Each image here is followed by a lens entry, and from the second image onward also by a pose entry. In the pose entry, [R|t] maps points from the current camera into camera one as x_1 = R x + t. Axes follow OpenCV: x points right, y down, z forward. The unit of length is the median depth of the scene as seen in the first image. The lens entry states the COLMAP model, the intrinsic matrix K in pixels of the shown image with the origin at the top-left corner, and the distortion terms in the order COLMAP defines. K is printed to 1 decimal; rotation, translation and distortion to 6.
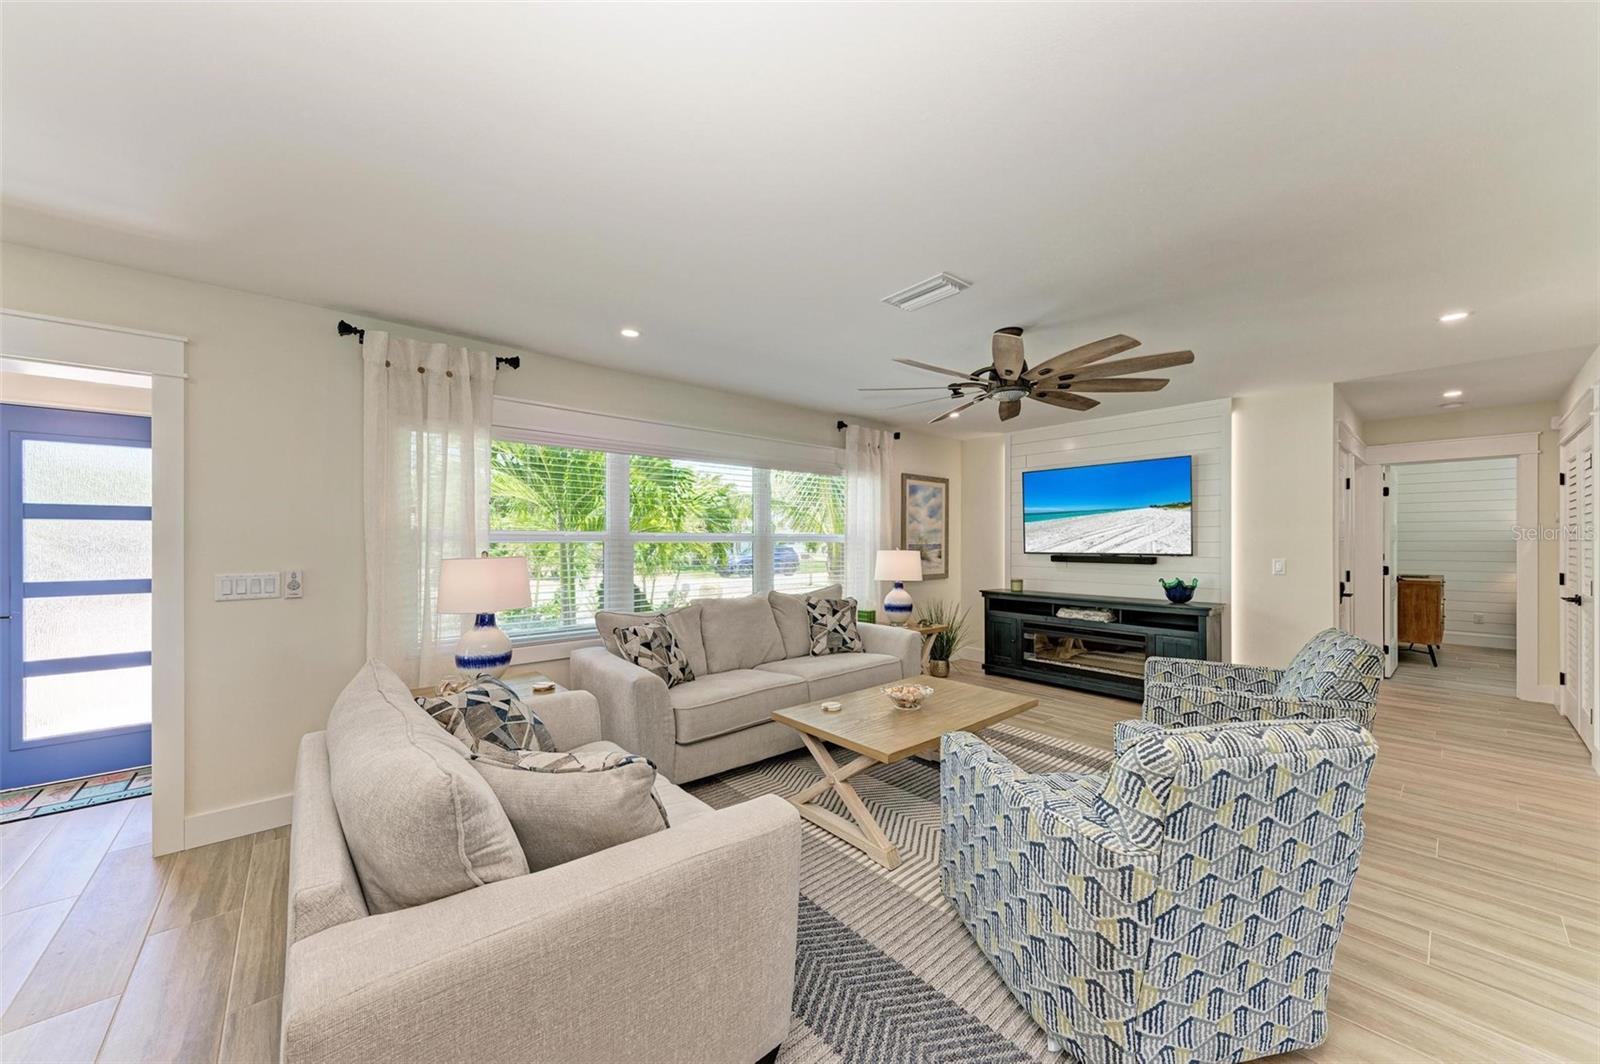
lens RADIAL K [[566.0, 0, 802.4], [0, 566.0, 541.5], [0, 0, 1]] dist [0.014403, -0.004071]
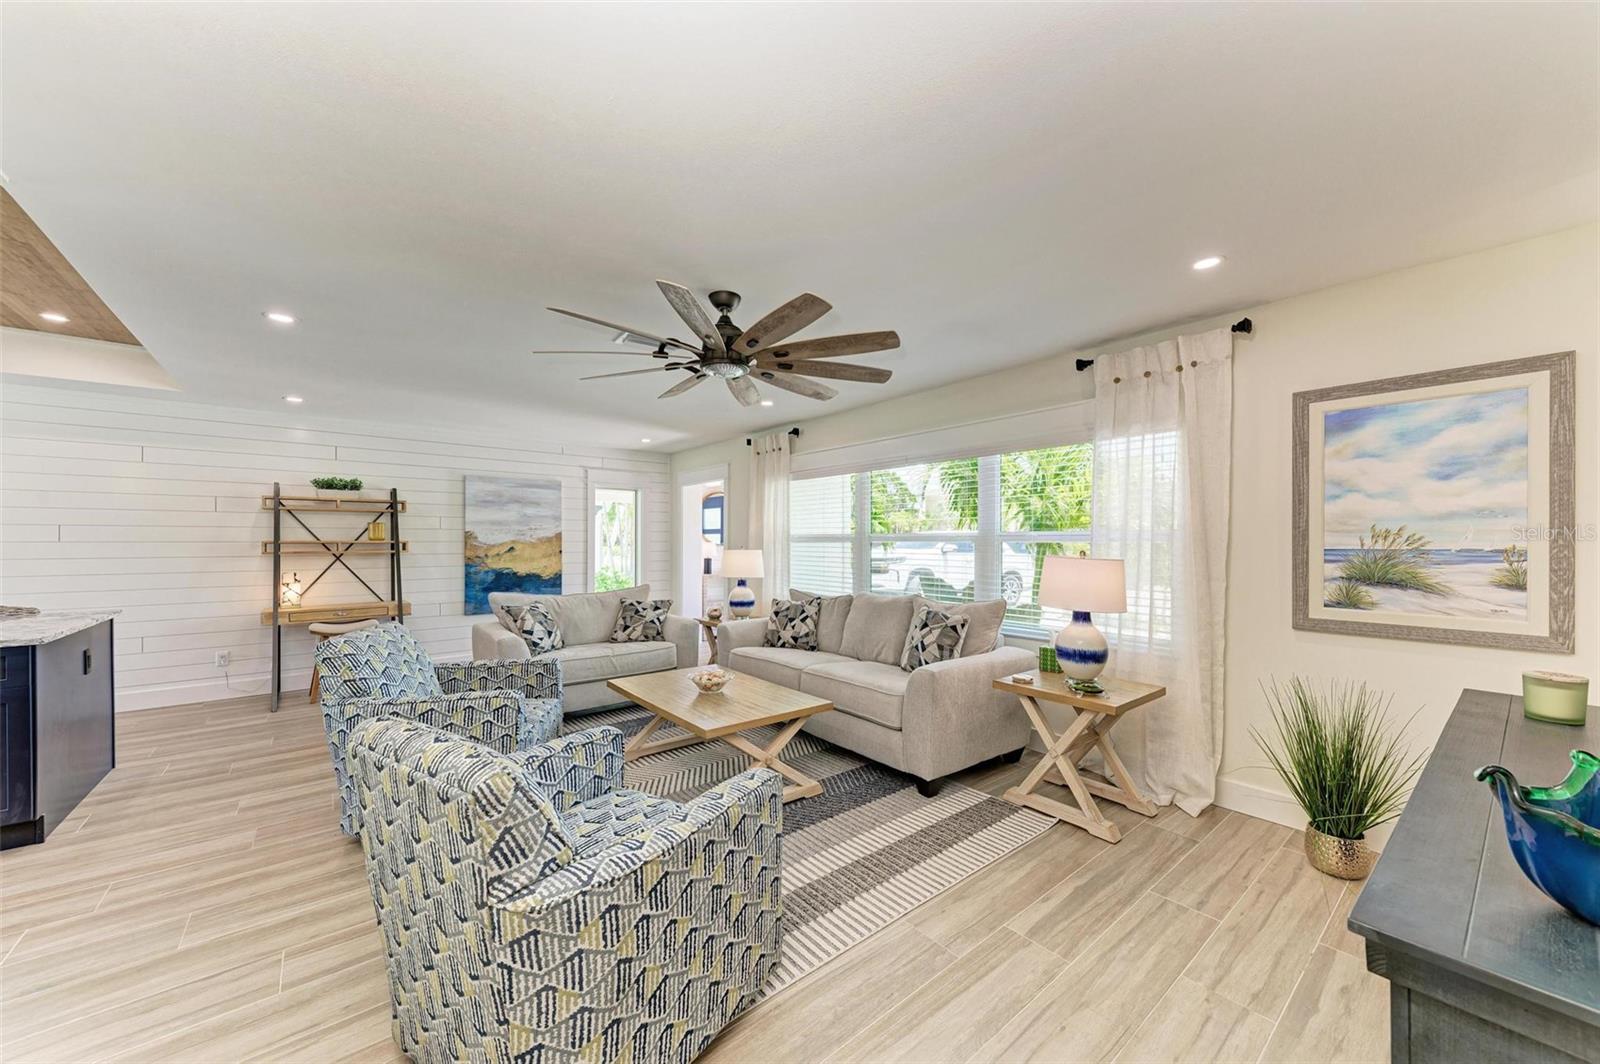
lens RADIAL K [[572.9, 0, 798.0], [0, 572.9, 541.9], [0, 0, 1]] dist [-0.001537, -0.000110]
pose [[-0.028075, -0.001486, -0.999605, 0.798112], [-0.002389, 0.999996, -0.001420, 0.001858], [0.999603, 0.002348, -0.028079, 0.743566]]
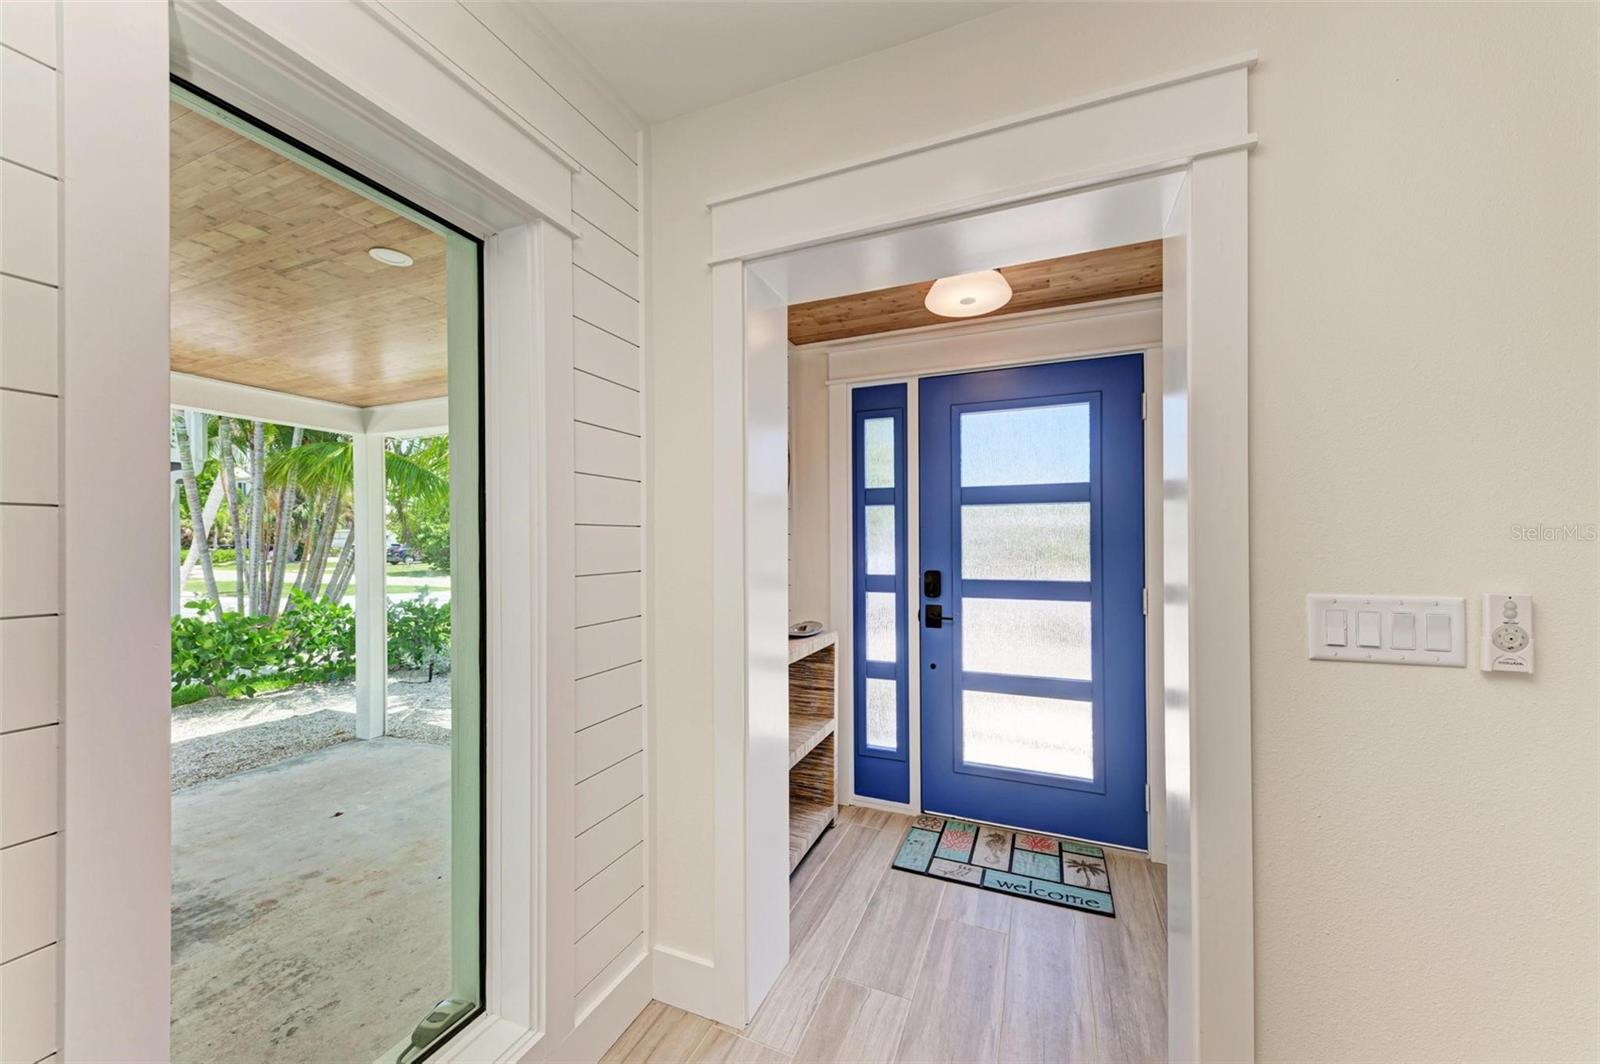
lens RADIAL K [[566.0, 0, 802.4], [0, 566.0, 541.5], [0, 0, 1]] dist [0.014403, -0.004071]
pose [[0.425161, -0.003342, -0.905111, -0.450117], [0.003329, 0.999992, -0.002129, 0.010230], [0.905111, -0.002108, 0.425169, 0.274385]]
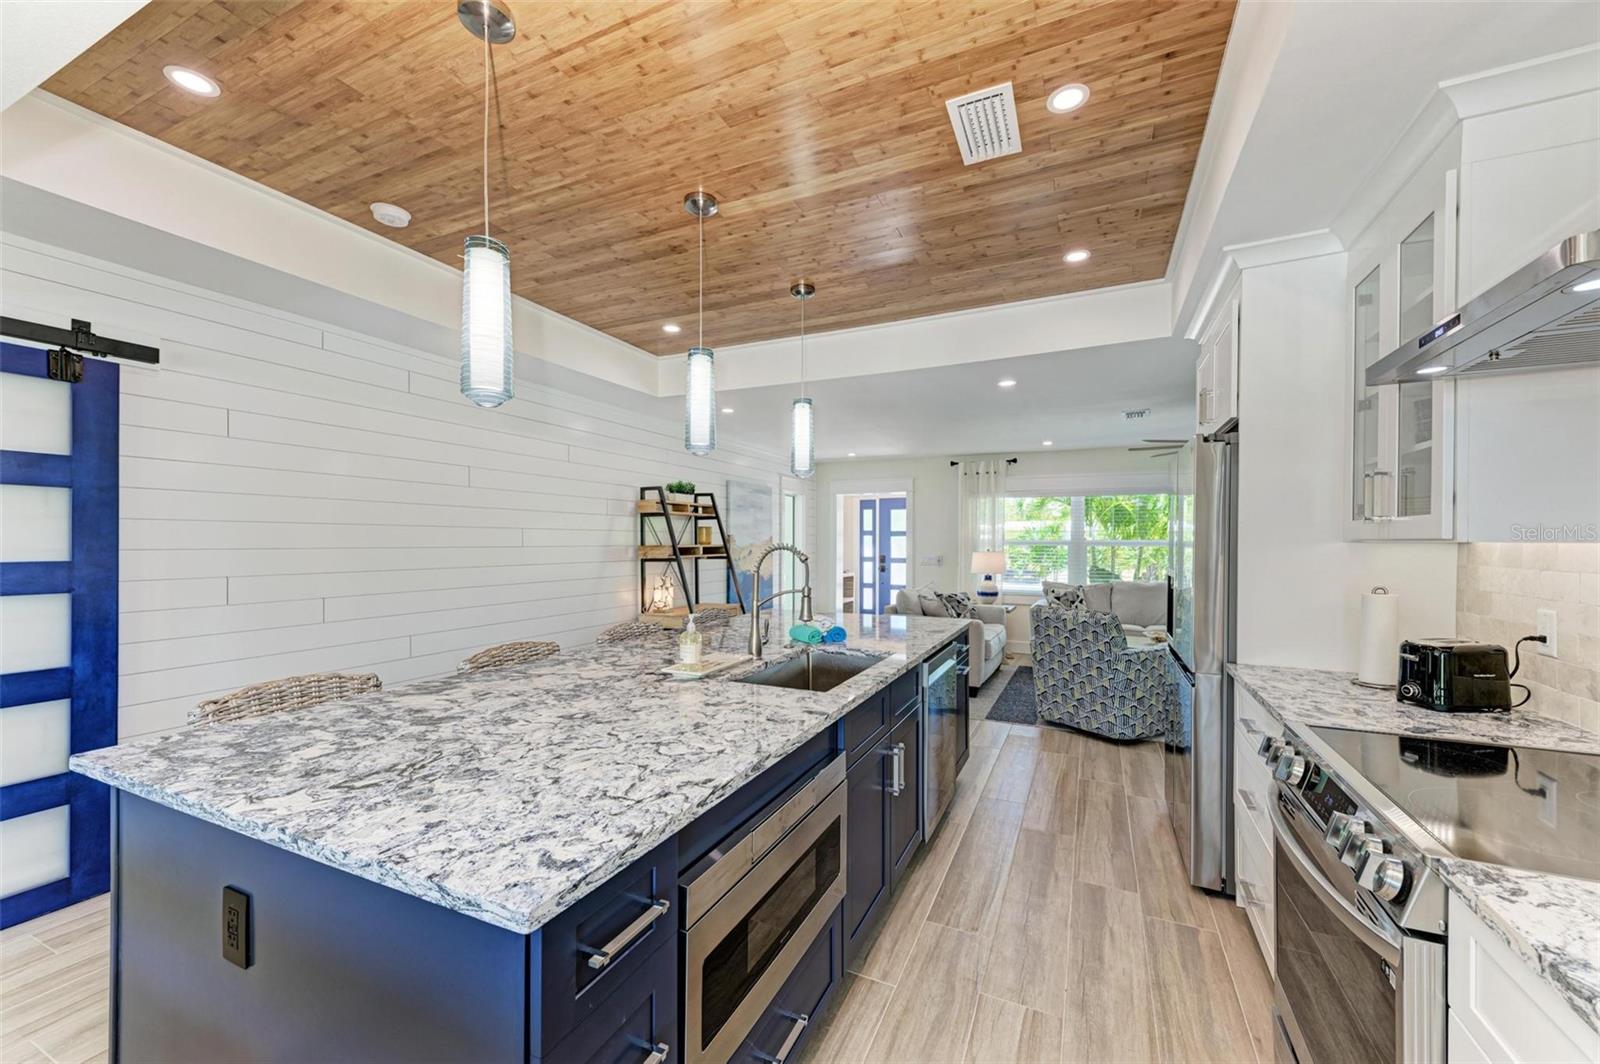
lens RADIAL K [[618.3, 0, 802.5], [0, 618.3, 541.6], [0, 0, 1]] dist [0.020561, -0.006119]
pose [[0.397148, 0.001788, -0.917753, 0.920356], [-0.004569, 0.999990, -0.000029, -0.006593], [0.917743, 0.004205, 0.397152, -0.457031]]
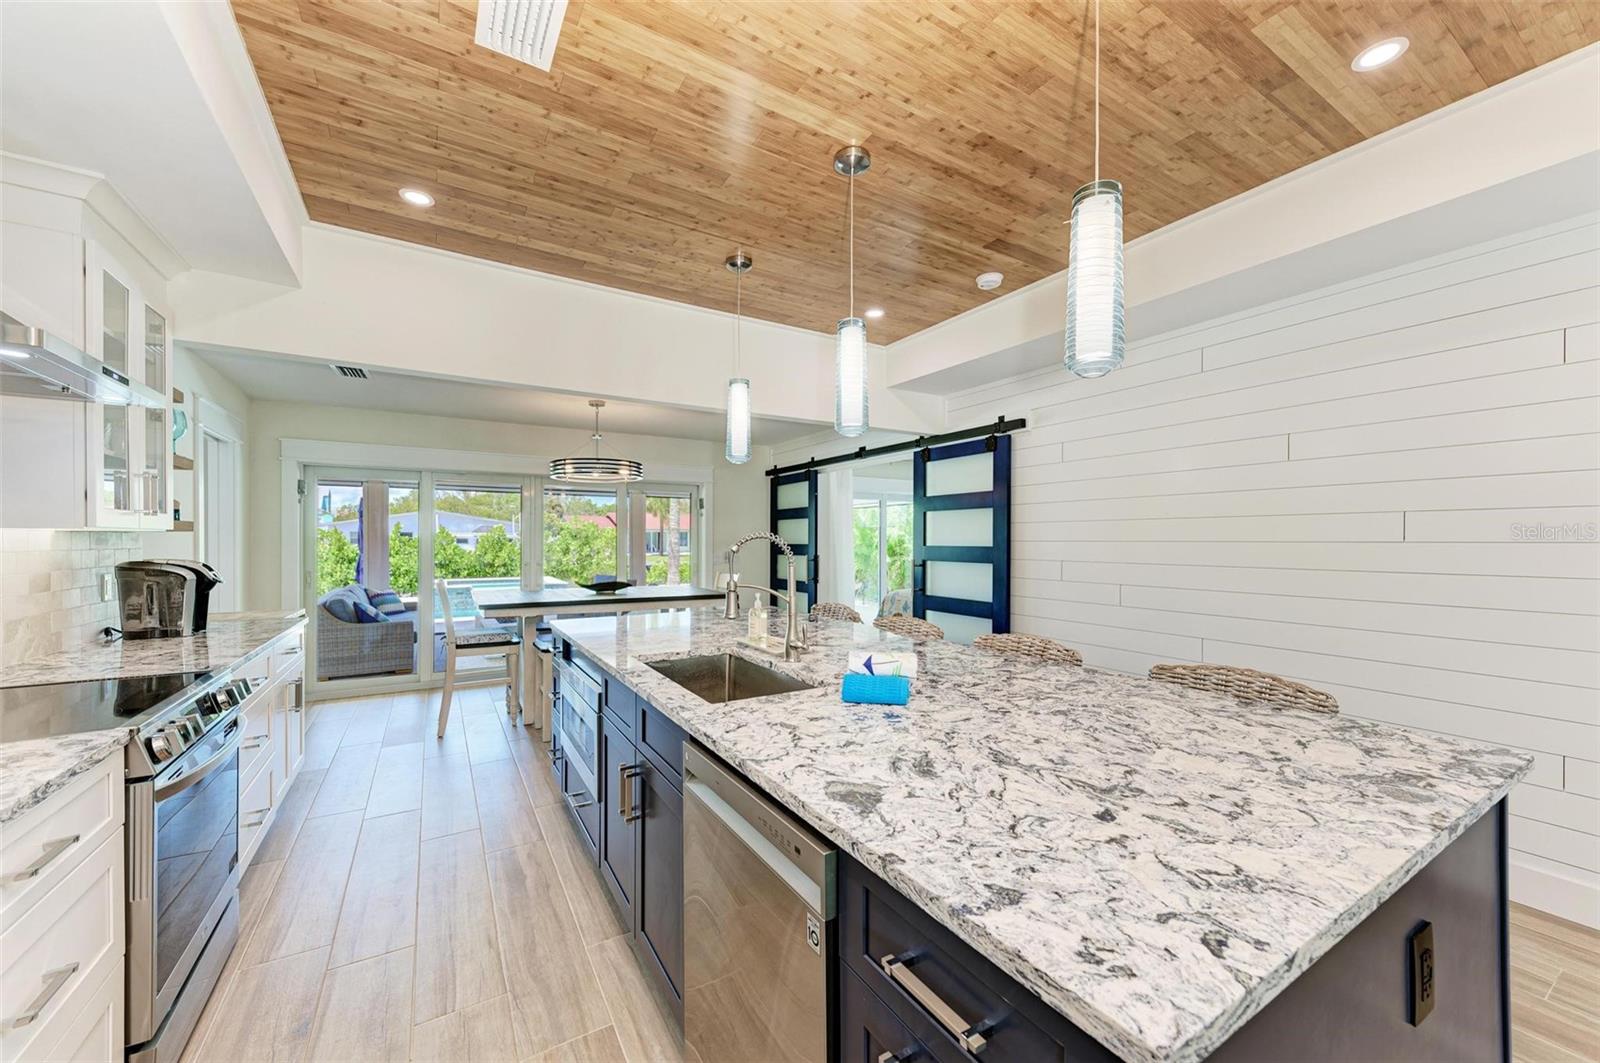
lens RADIAL K [[603.5, 0, 804.9], [0, 603.5, 541.1], [0, 0, 1]] dist [0.019862, -0.007287]
pose [[-0.985391, -0.000320, 0.170308, 0.343262], [0.000361, 0.999992, 0.003966, -0.000330], [-0.170308, 0.003969, -0.985383, 0.157688]]
